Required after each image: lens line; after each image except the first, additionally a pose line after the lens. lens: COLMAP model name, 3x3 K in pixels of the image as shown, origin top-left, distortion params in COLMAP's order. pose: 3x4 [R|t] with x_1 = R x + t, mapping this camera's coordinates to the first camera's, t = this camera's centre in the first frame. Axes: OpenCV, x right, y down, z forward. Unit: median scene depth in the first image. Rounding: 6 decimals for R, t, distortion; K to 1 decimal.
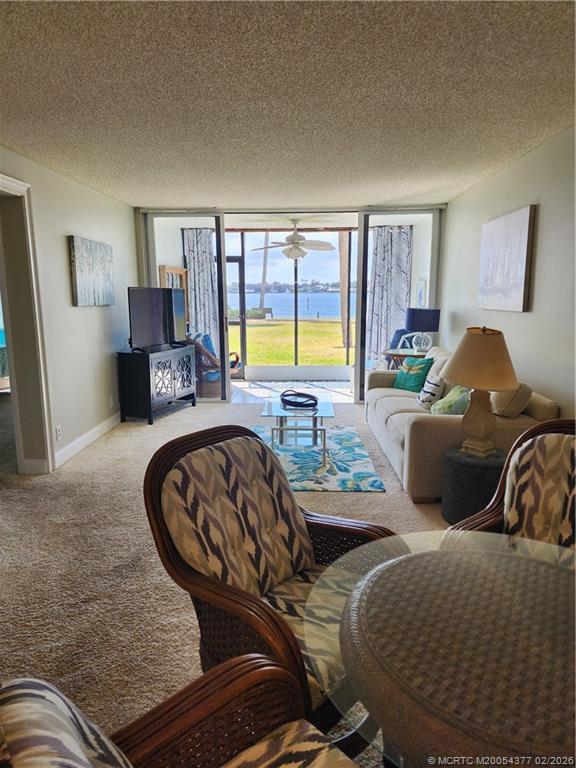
lens RADIAL K [[511.1, 0, 288.0], [0, 511.1, 384.0], [0, 0, 1]] dist [0.061855, -0.048111]
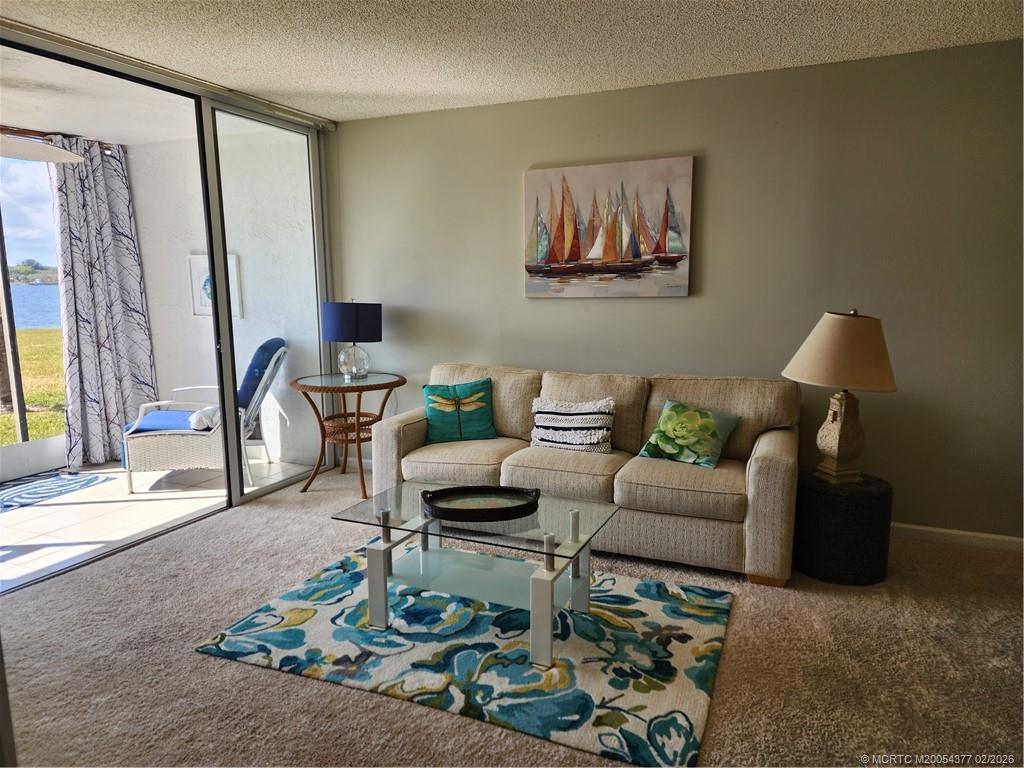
lens RADIAL K [[681.4, 0, 515.1], [0, 681.4, 387.0], [0, 0, 1]] dist [0.061855, -0.048111]
pose [[0.374345, -0.146350, 0.915668, -0.566059], [0.171204, 0.981399, 0.086864, -0.132443], [-0.911348, 0.124249, 0.392437, 0.819261]]
